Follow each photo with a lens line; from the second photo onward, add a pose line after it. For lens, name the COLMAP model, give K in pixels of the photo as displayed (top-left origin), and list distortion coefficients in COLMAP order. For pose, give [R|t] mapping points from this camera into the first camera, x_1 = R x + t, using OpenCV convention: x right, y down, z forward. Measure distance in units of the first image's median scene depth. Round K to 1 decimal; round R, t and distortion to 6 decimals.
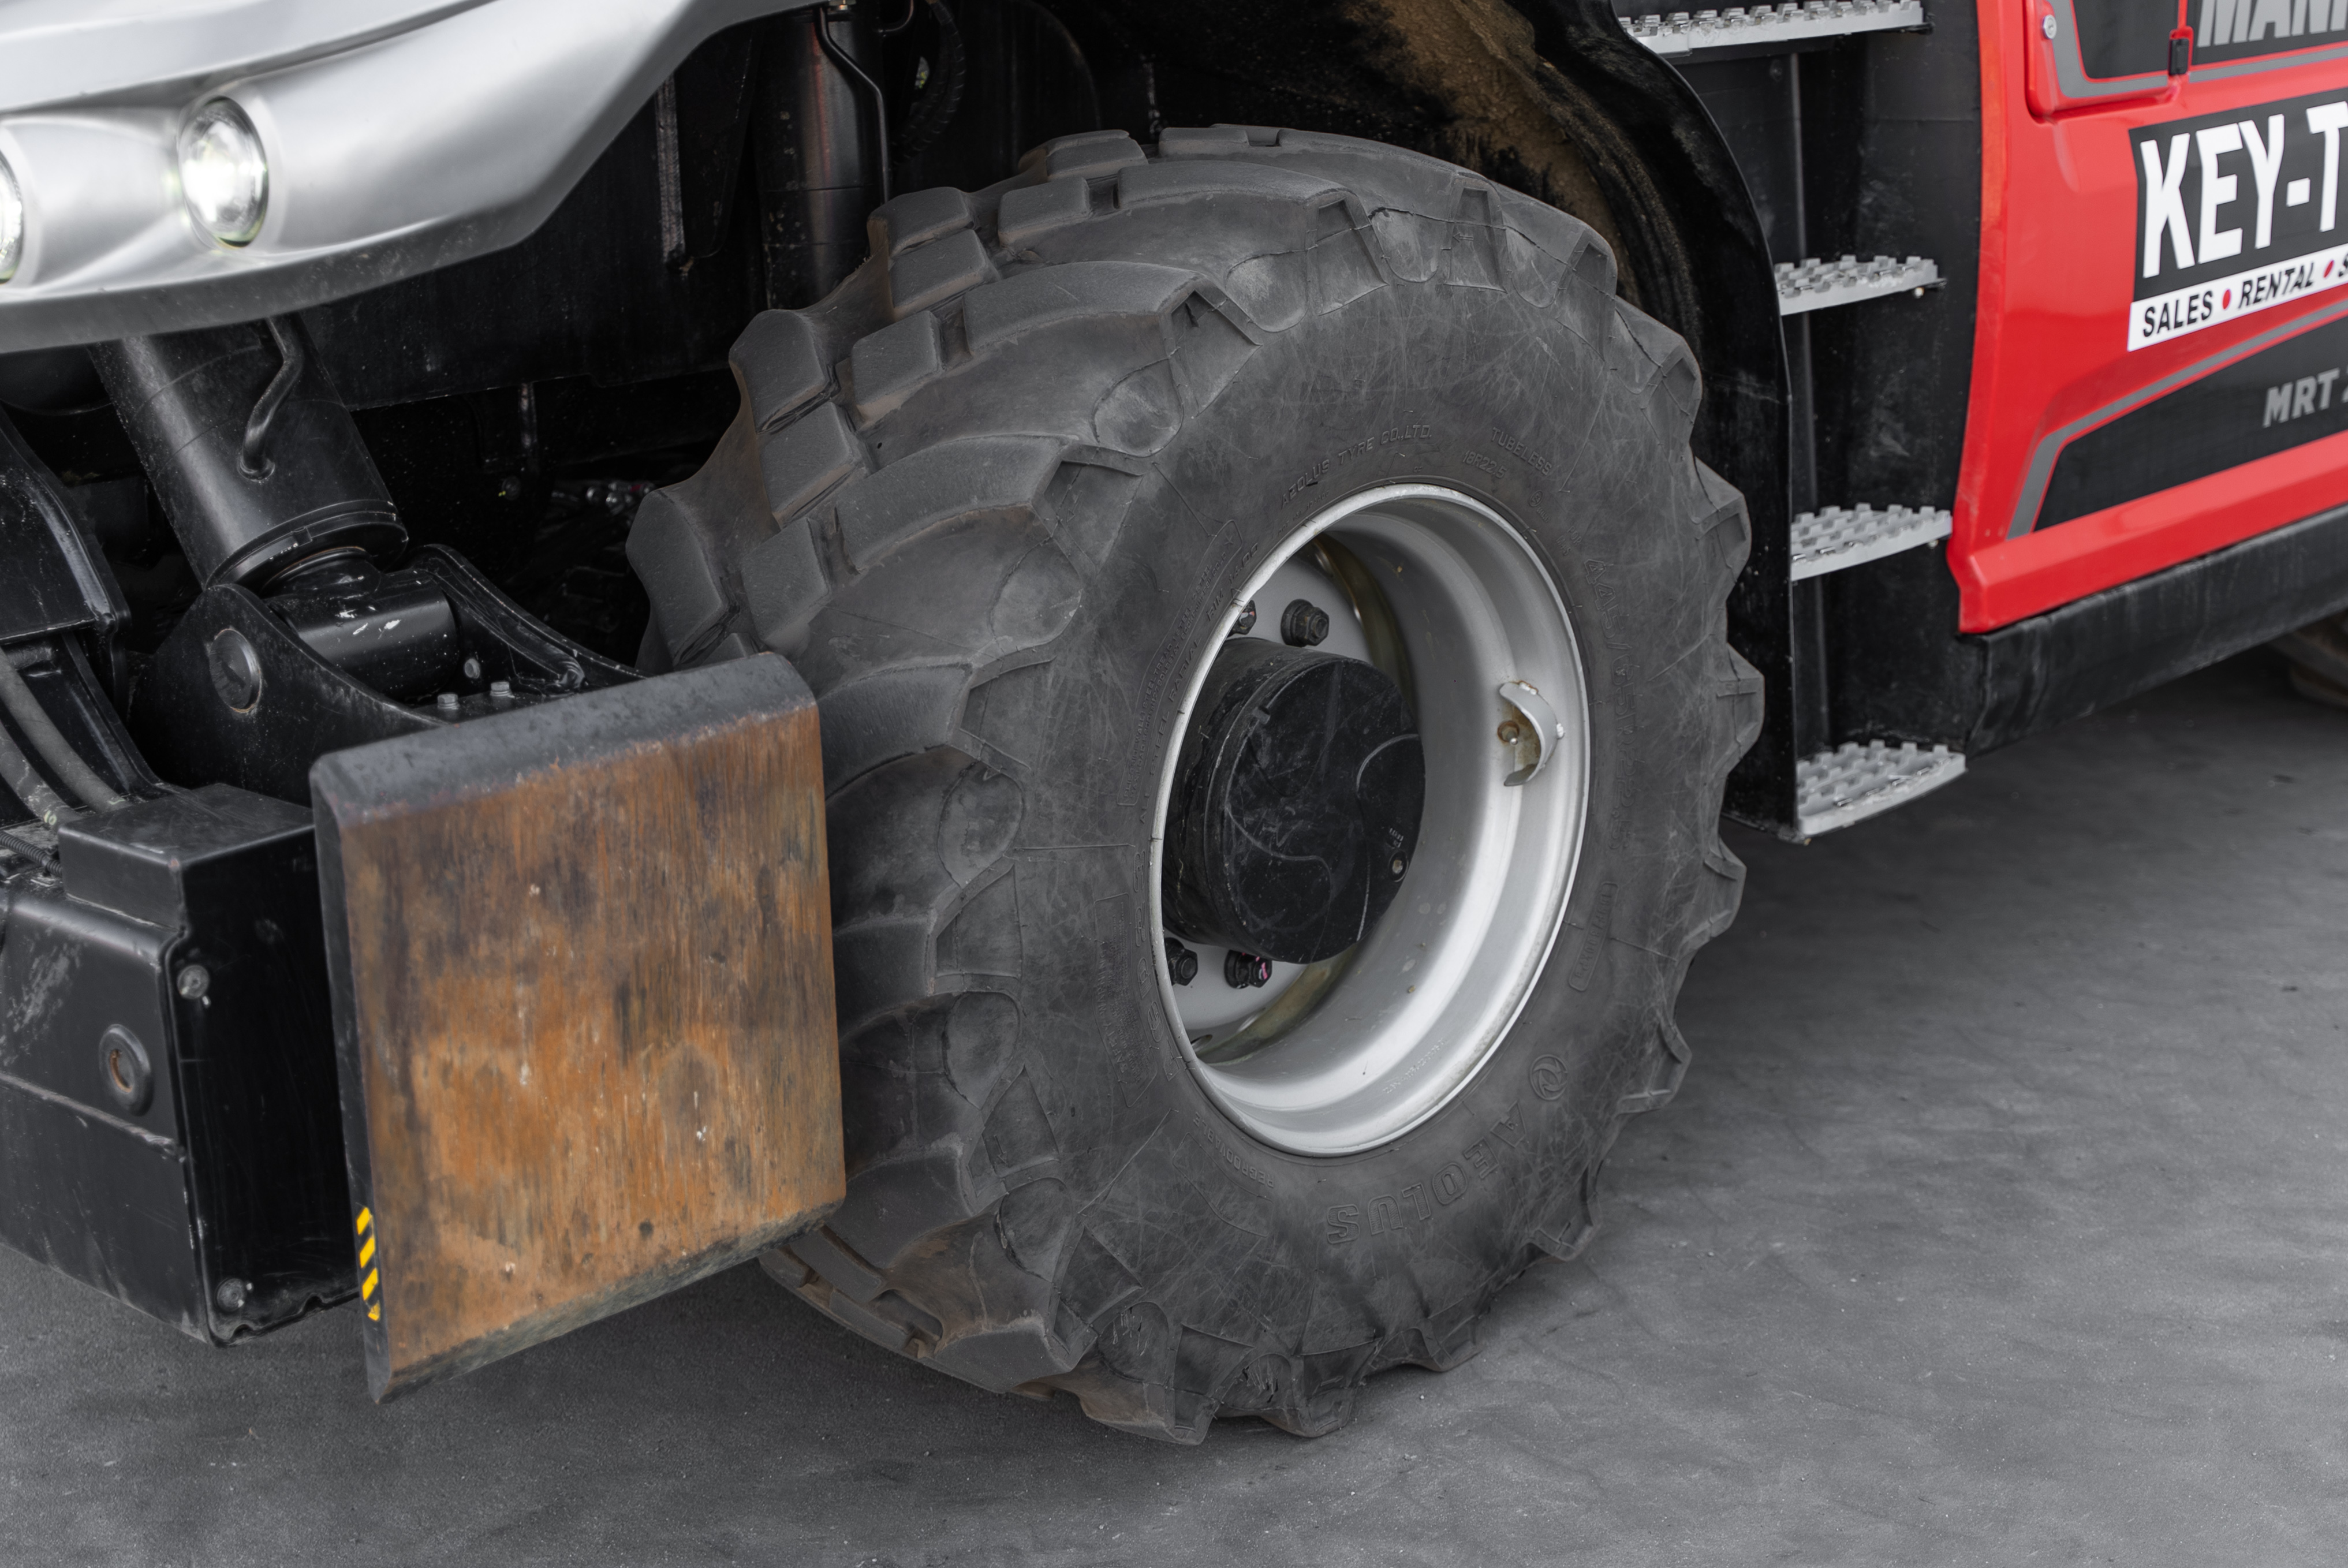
lens RADIAL K [[3426.5, 0, 1174.0], [0, 3426.5, 784.0], [0, 0, 1]] dist [0.003672, -0.034896]
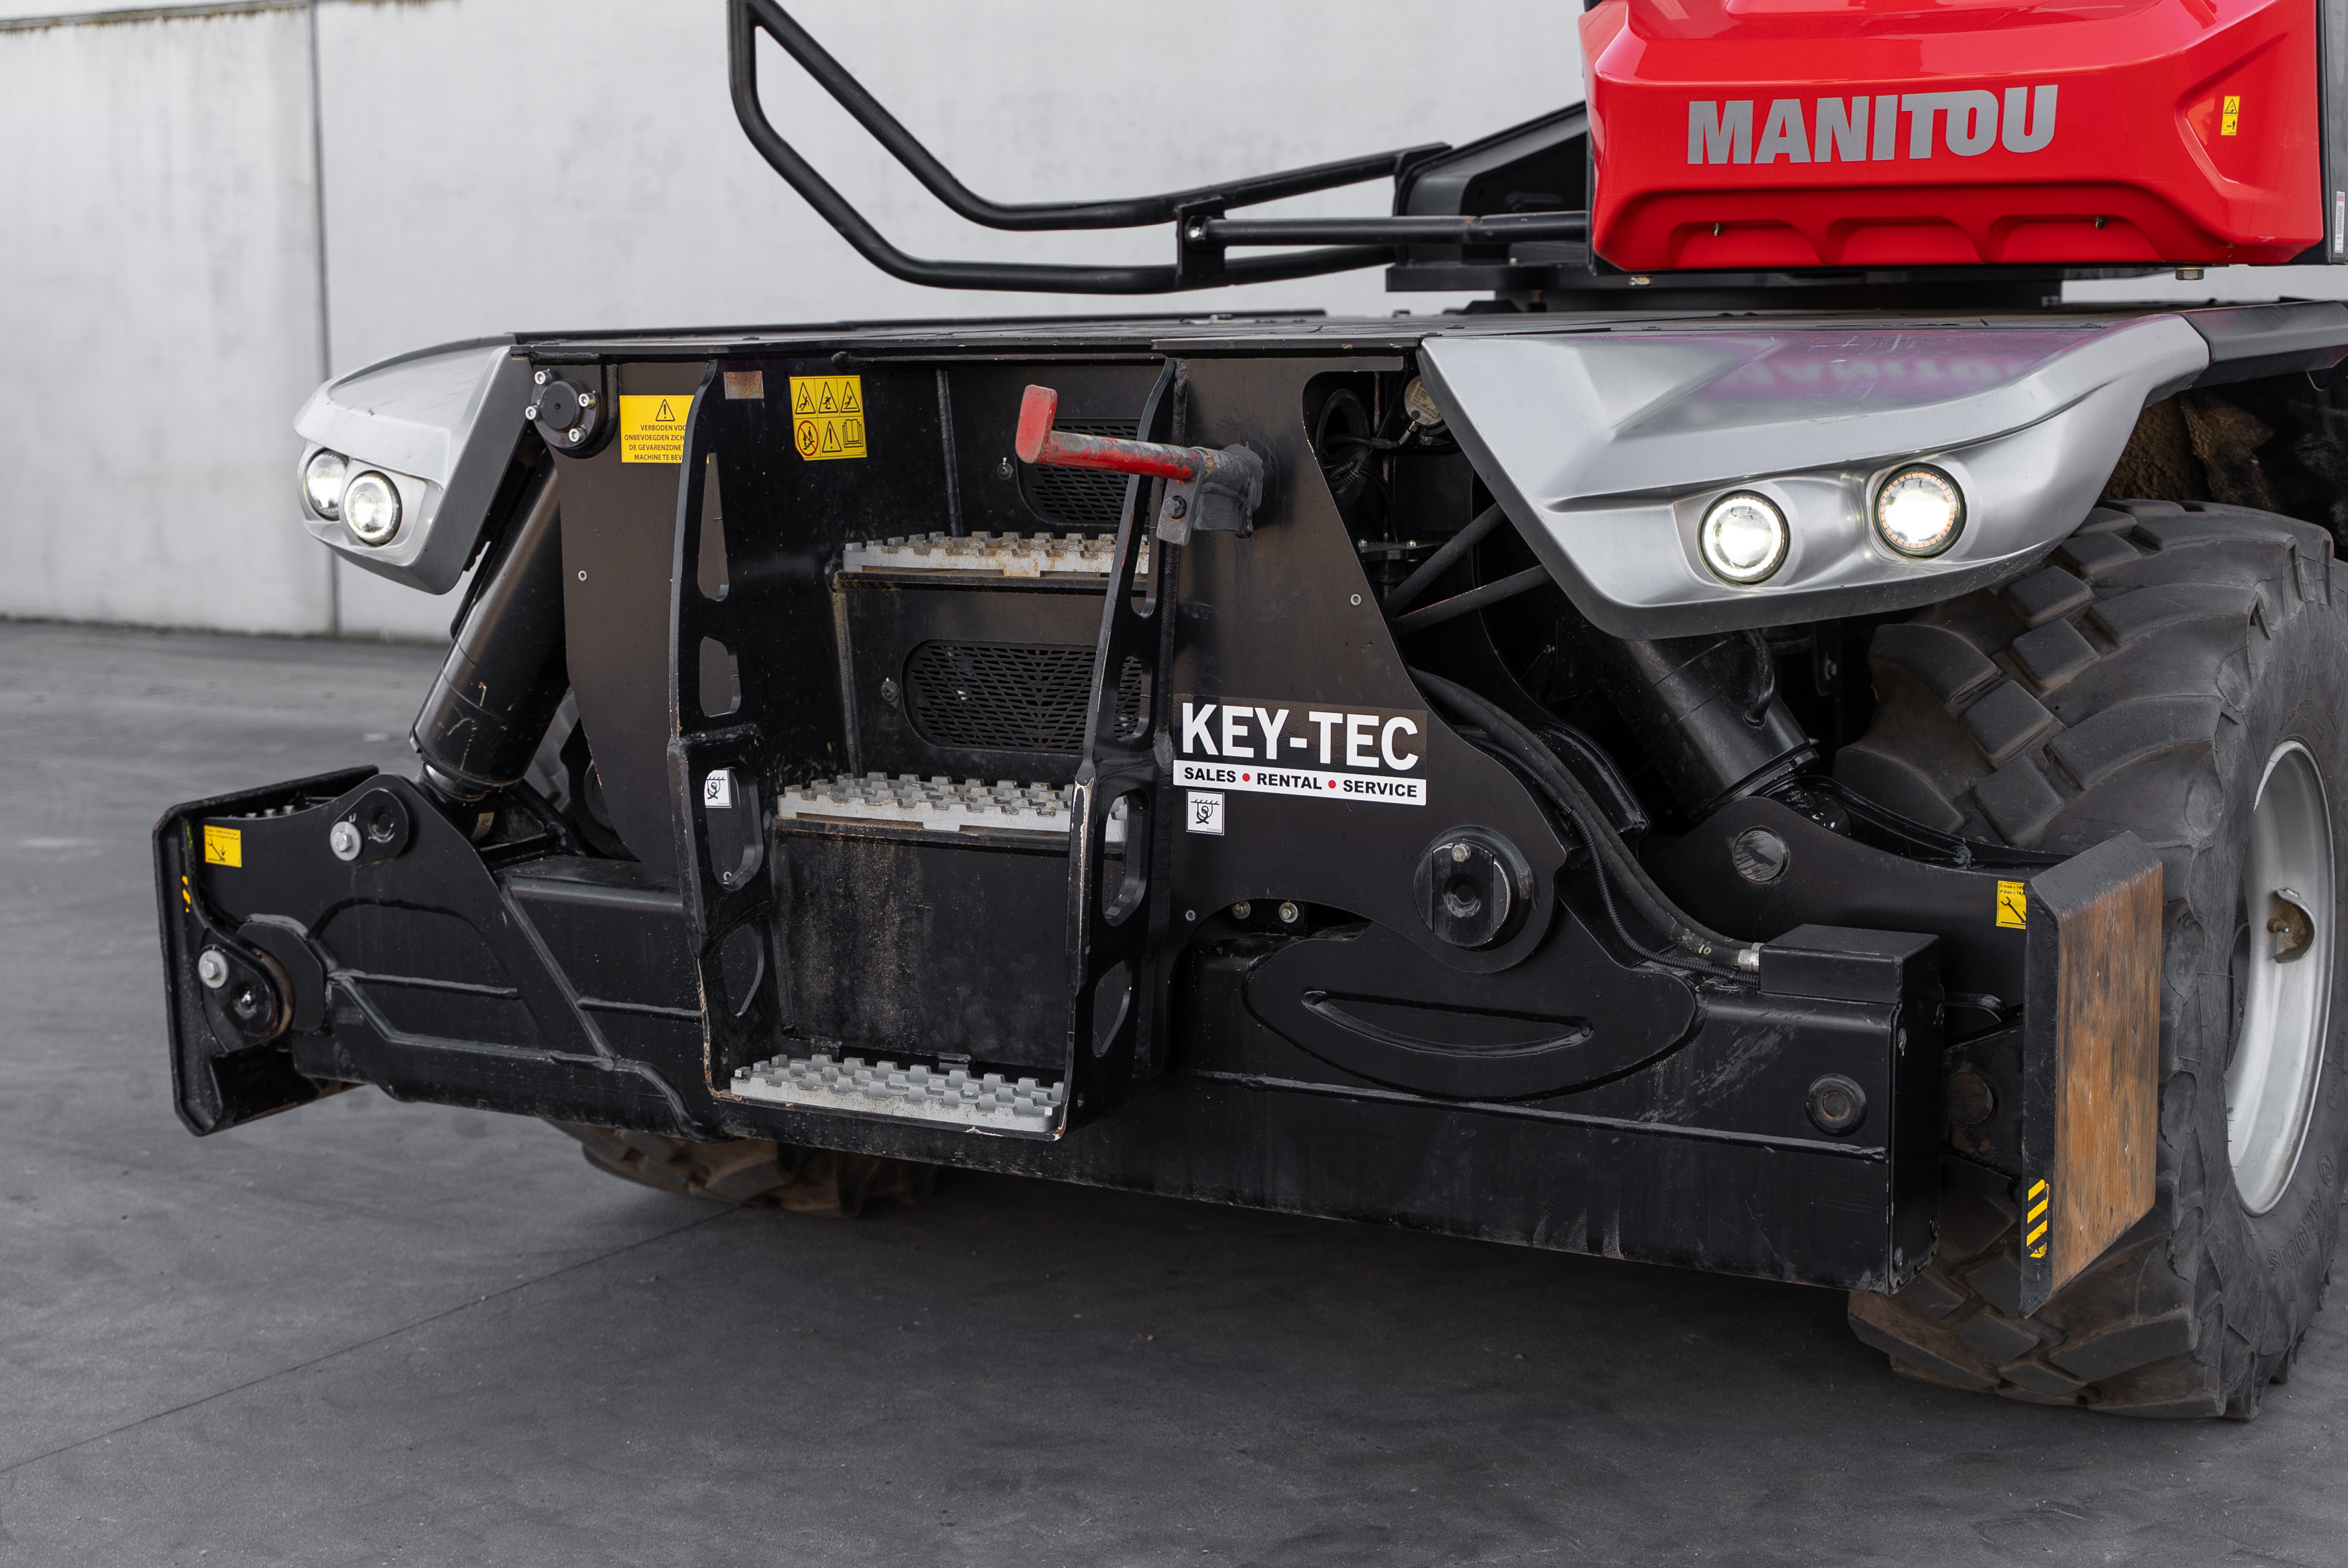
lens RADIAL K [[3426.2, 0, 1174.0], [0, 3426.2, 784.0], [0, 0, 1]] dist [0.003672, -0.034896]
pose [[0.982116, -0.018574, 0.187357, -0.735221], [0.042419, 0.991366, -0.124074, 0.099897], [-0.183435, 0.129802, 0.974425, -0.357734]]
